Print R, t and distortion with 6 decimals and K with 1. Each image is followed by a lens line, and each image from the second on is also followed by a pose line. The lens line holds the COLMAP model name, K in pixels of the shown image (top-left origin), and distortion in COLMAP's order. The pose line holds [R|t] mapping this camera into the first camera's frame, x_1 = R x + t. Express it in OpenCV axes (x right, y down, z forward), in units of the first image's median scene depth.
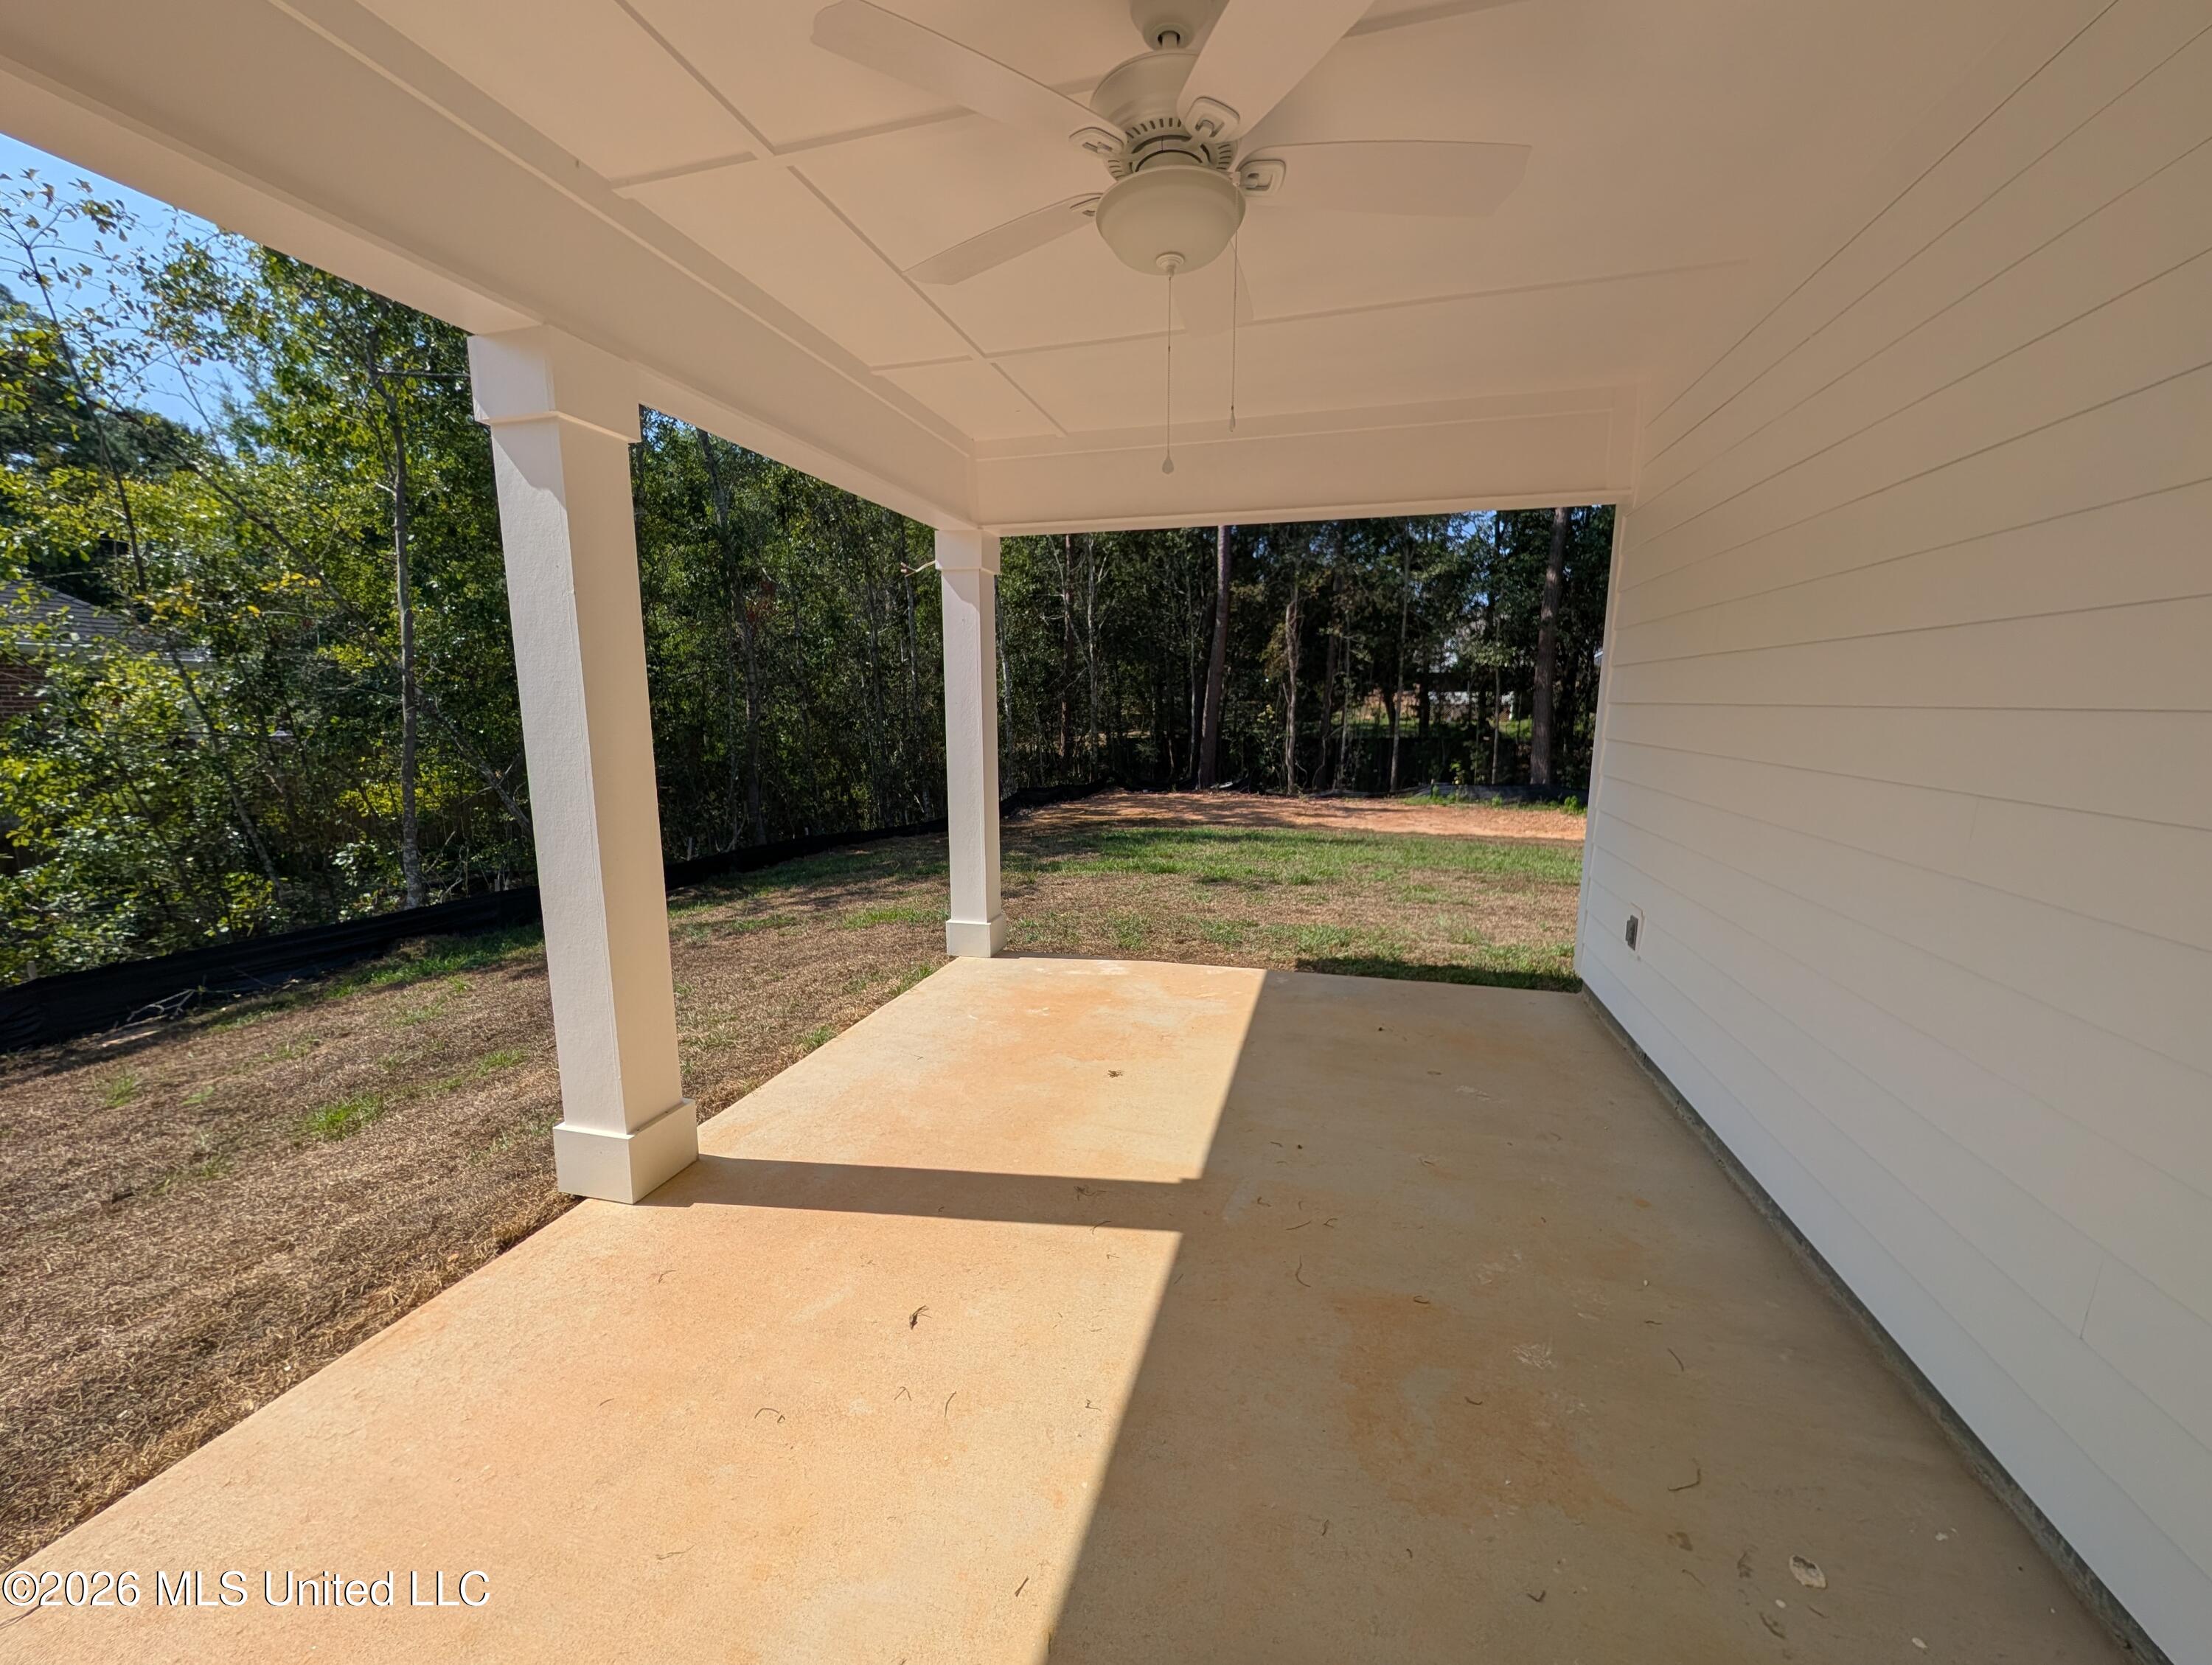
lens RADIAL K [[849.1, 0, 1101.5], [0, 849.1, 829.9], [0, 0, 1]] dist [0.000961, 0.000078]
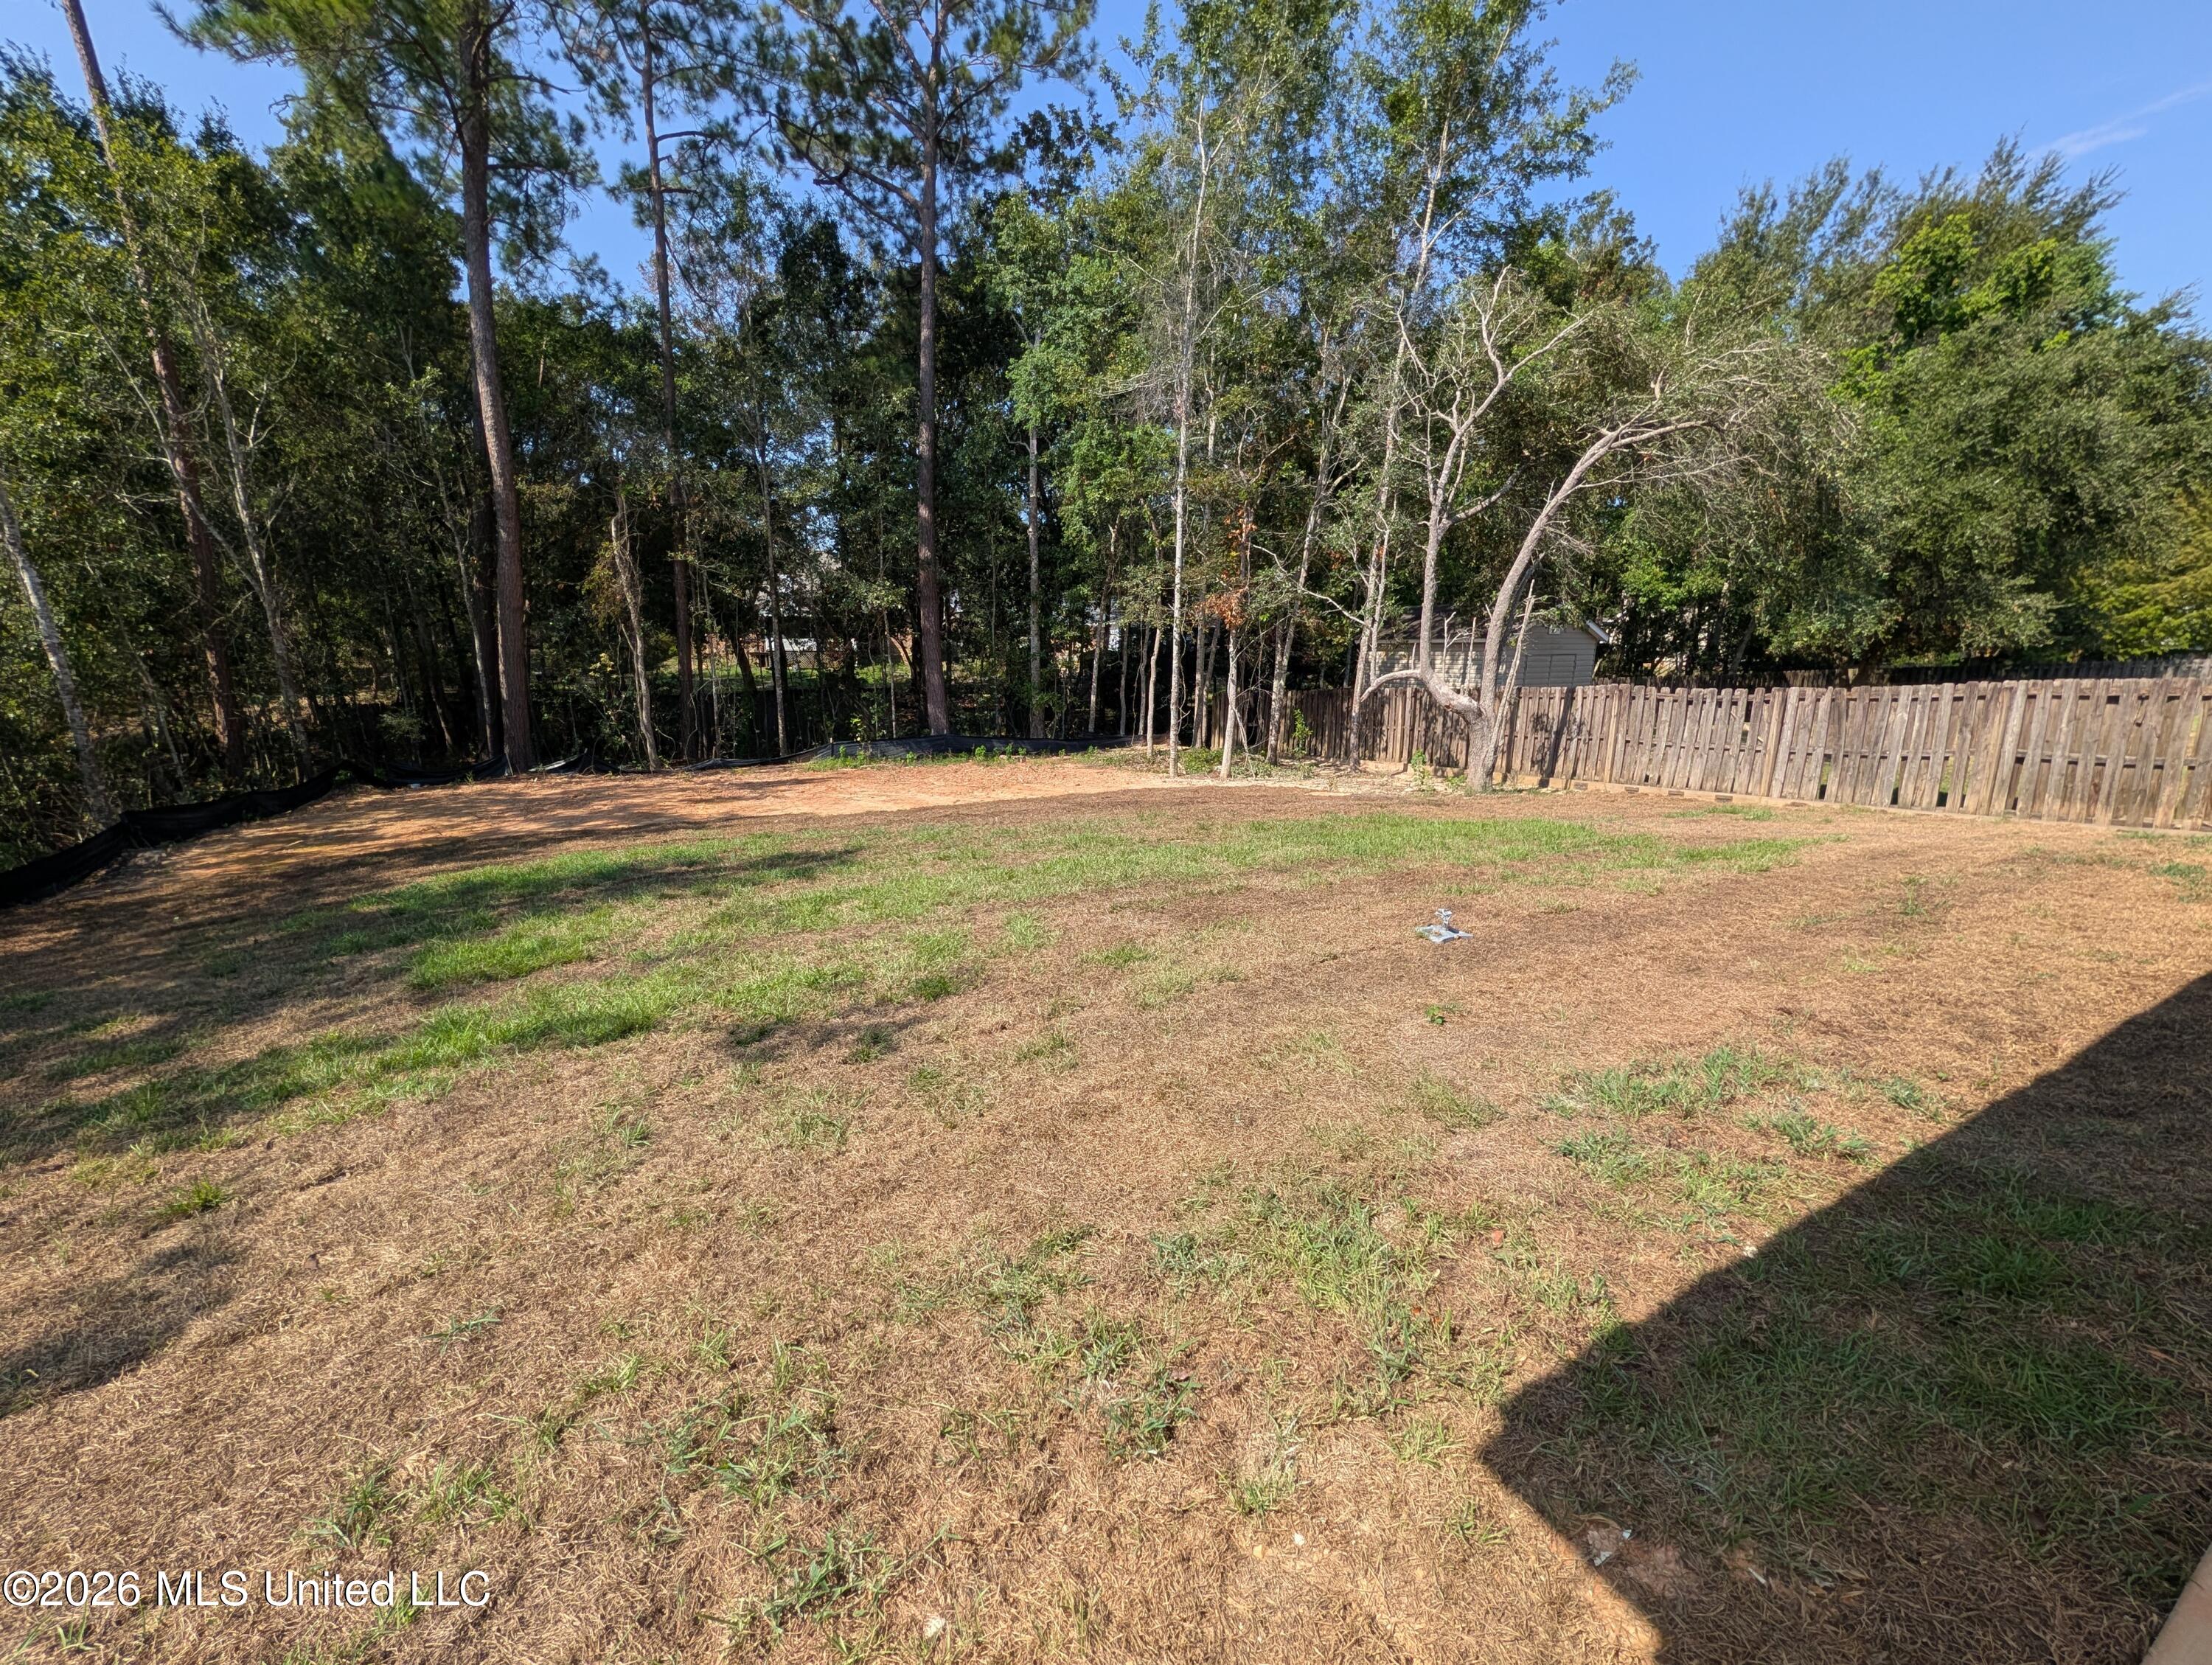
lens RADIAL K [[849.1, 0, 1101.5], [0, 849.1, 829.9], [0, 0, 1]] dist [0.000961, 0.000078]
pose [[0.727738, -0.147630, 0.669778, -0.008087], [0.106084, 0.989036, 0.102735, -0.024428], [-0.677601, -0.003712, 0.735420, 0.157340]]
